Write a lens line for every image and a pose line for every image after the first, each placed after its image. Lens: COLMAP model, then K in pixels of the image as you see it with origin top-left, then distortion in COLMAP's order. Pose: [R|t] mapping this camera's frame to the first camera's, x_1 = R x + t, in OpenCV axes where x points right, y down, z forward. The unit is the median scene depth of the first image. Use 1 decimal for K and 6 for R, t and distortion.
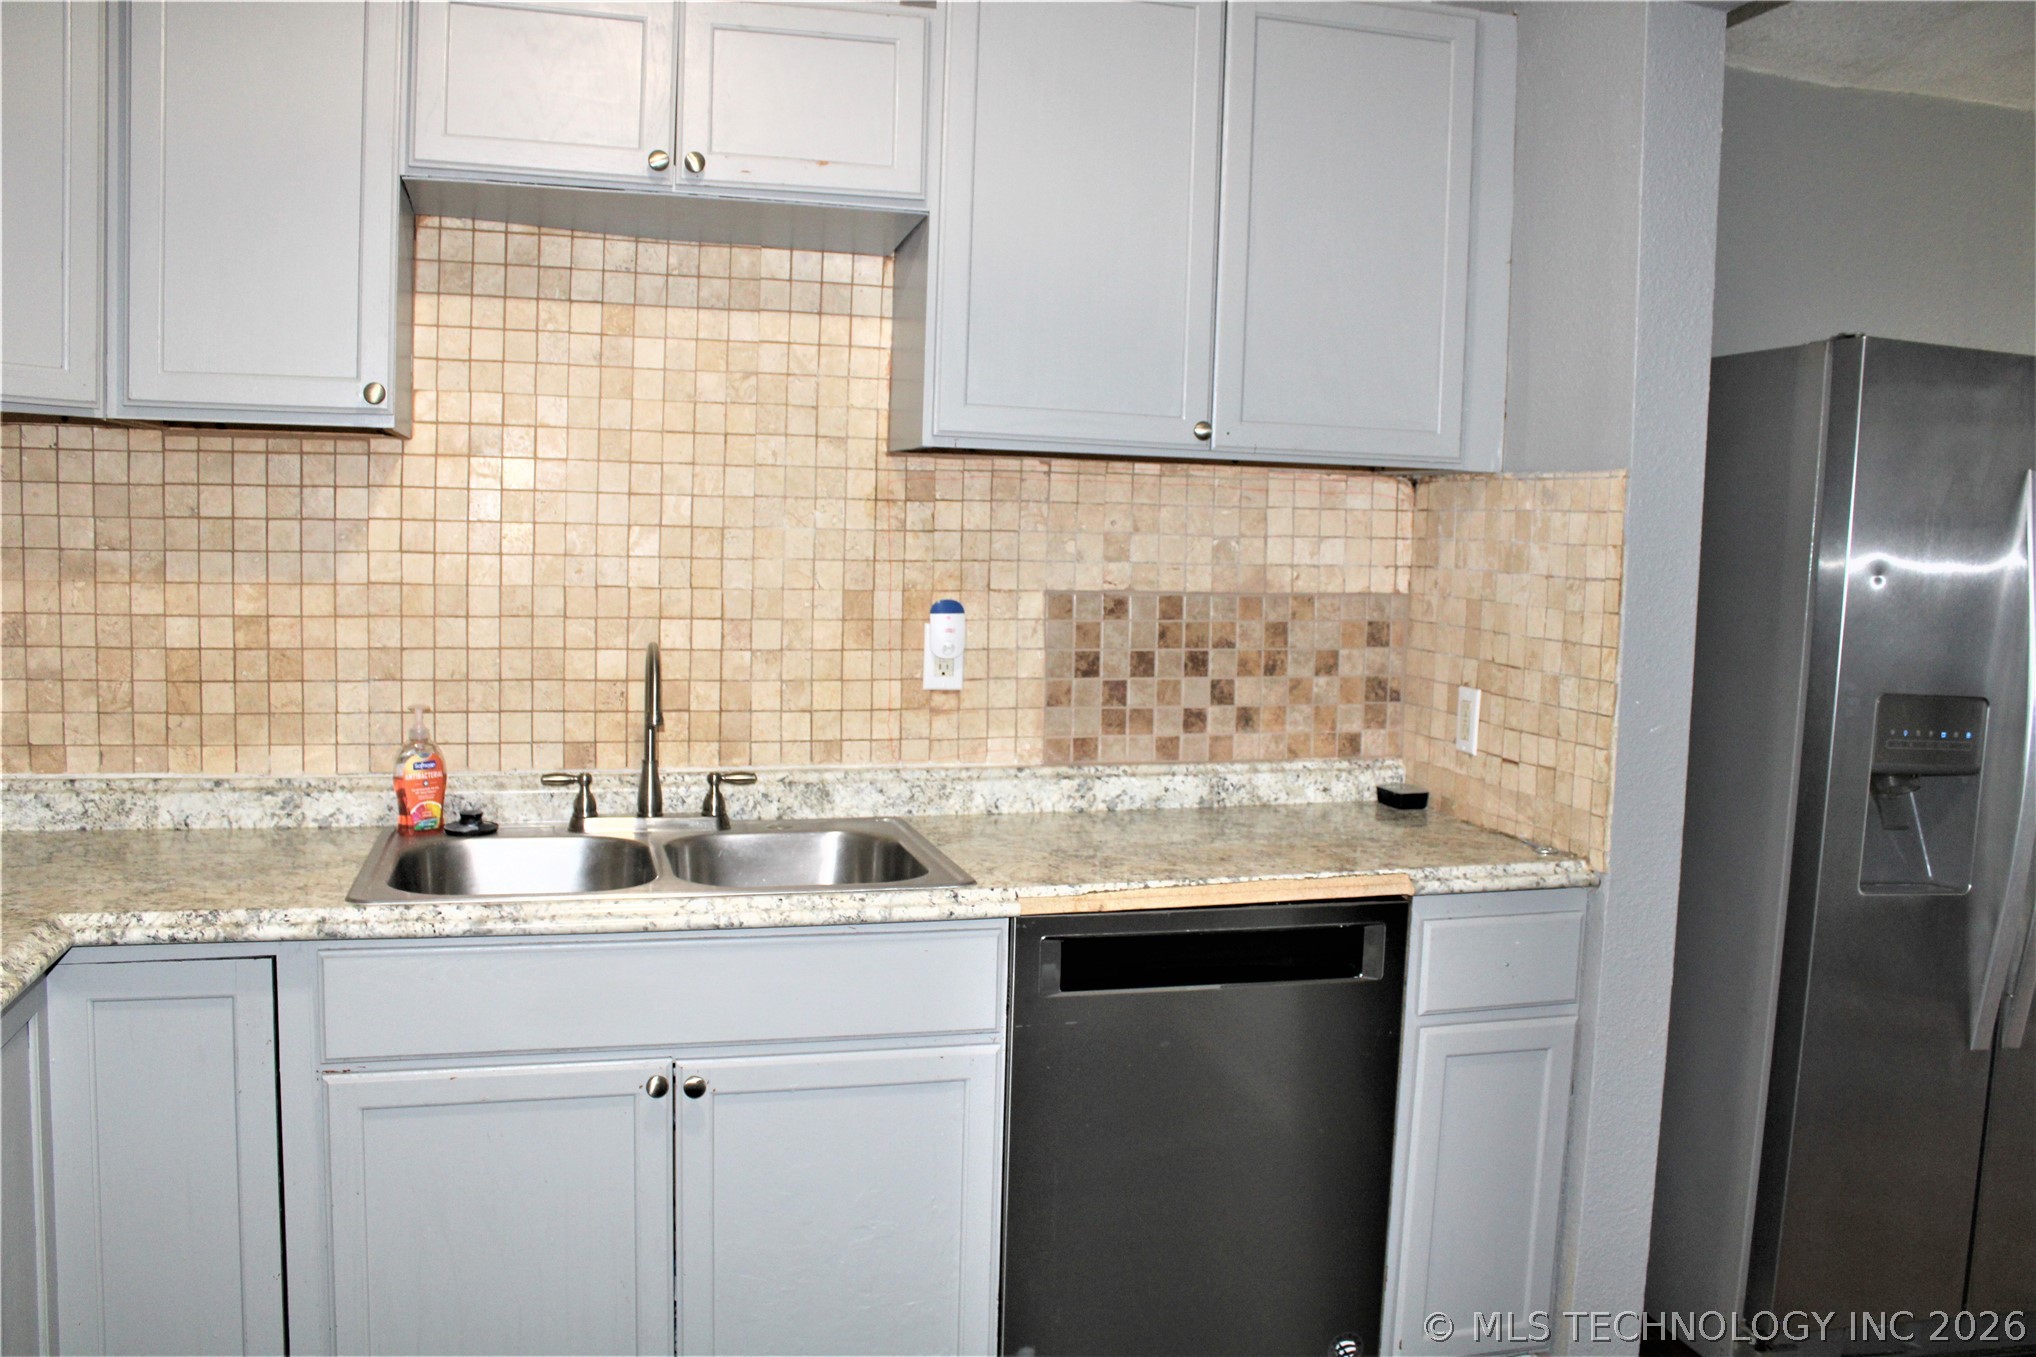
lens RADIAL K [[1699.8, 0, 1019.9], [0, 1699.8, 667.1], [0, 0, 1]] dist [-0.170675, 0.156351]
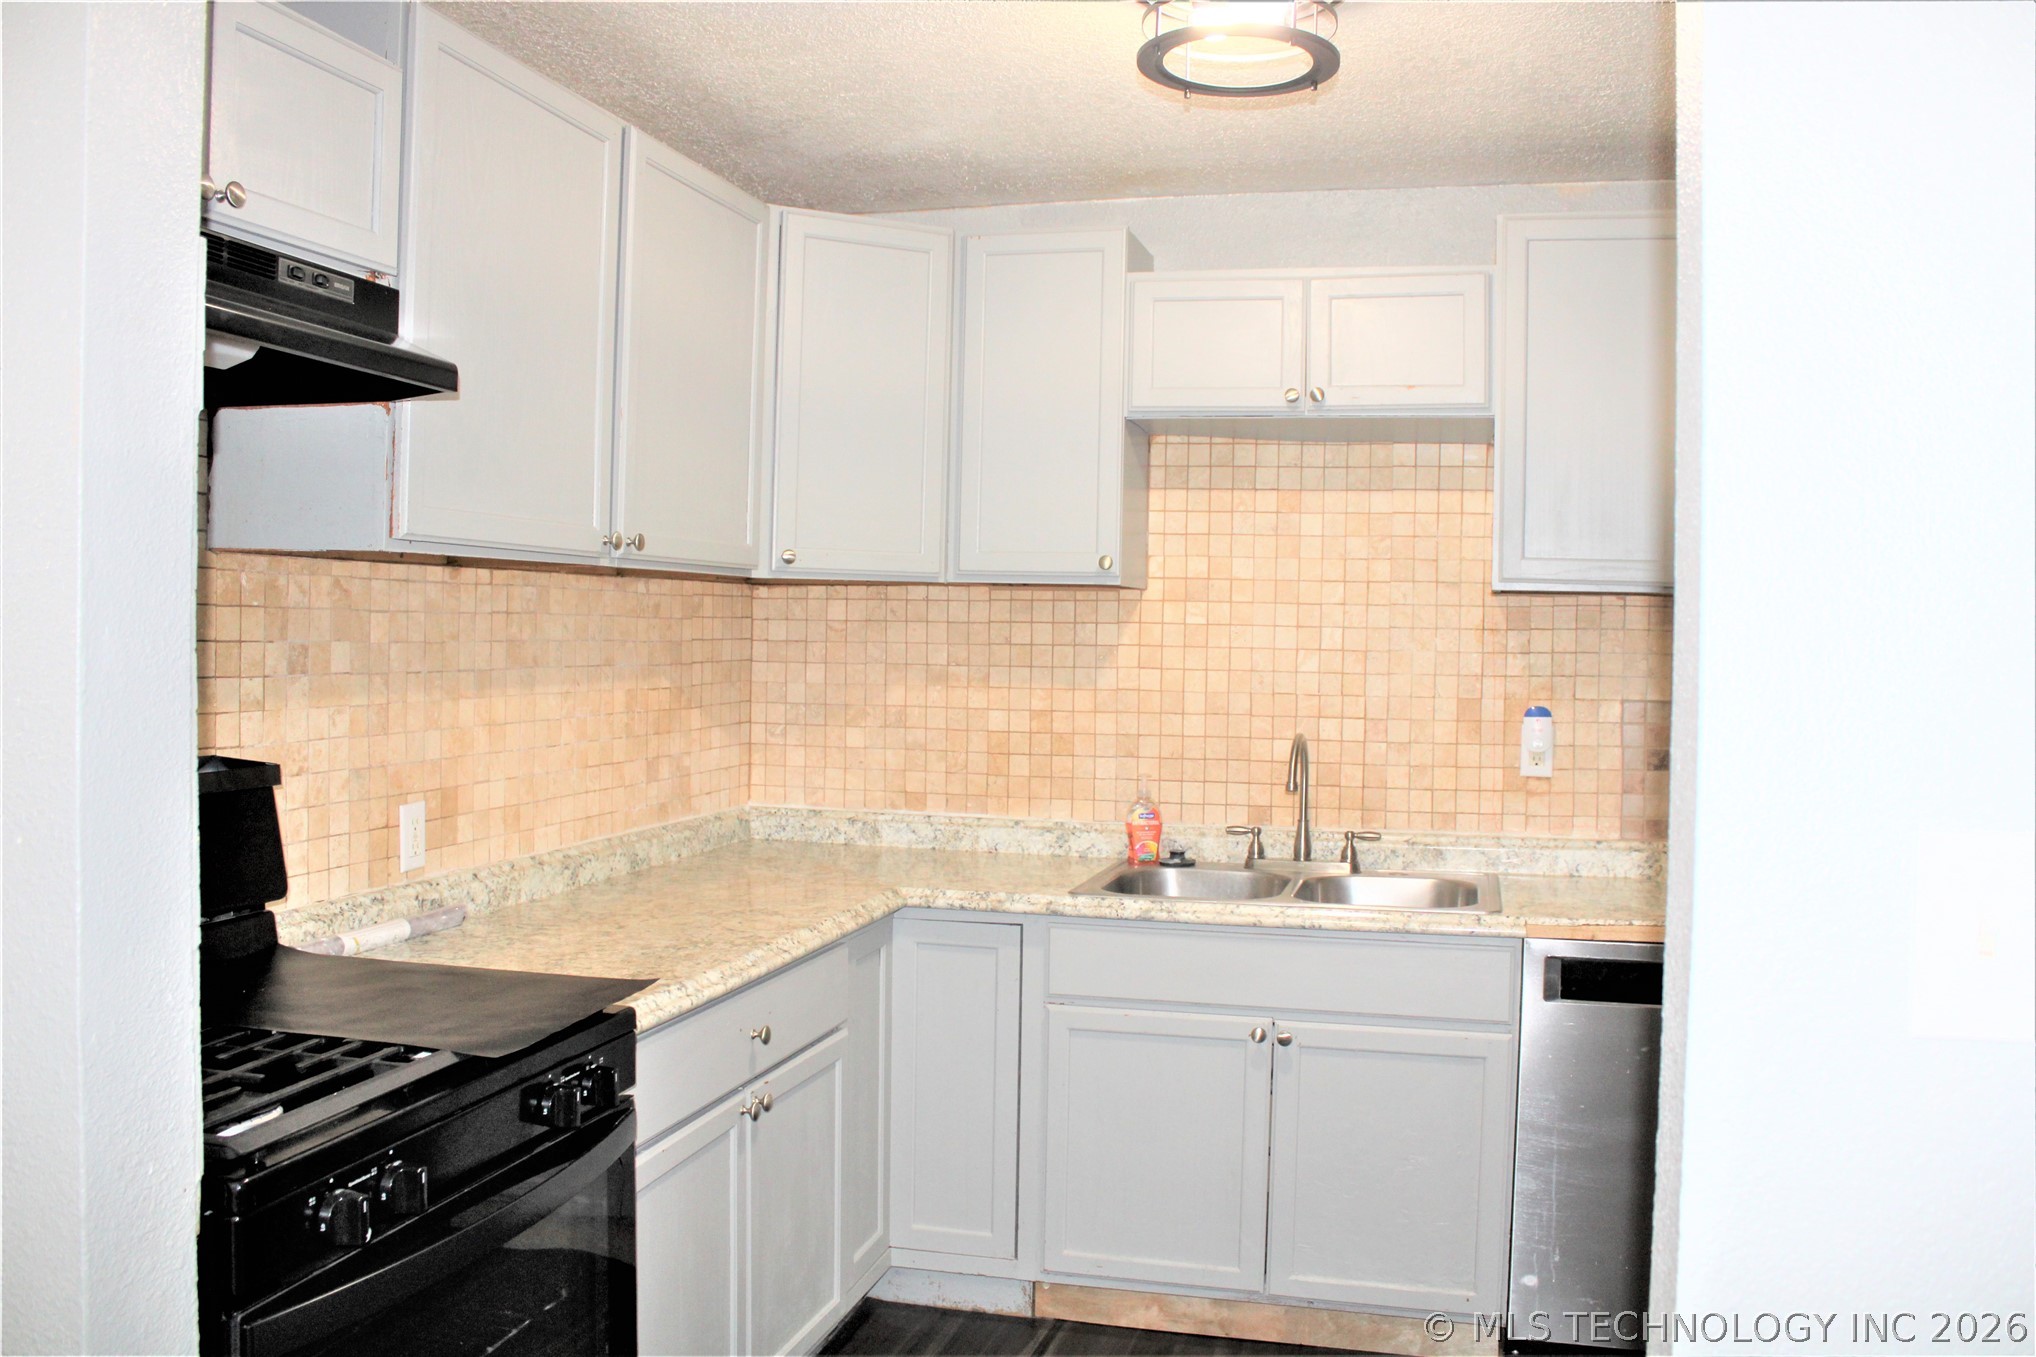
lens RADIAL K [[1699.8, 0, 1019.9], [0, 1699.8, 667.1], [0, 0, 1]] dist [-0.170675, 0.156351]
pose [[0.860013, -0.002124, -0.510267, 0.288973], [-0.034491, 0.997462, -0.062284, 0.025156], [0.509104, 0.071164, 0.857758, -0.313644]]
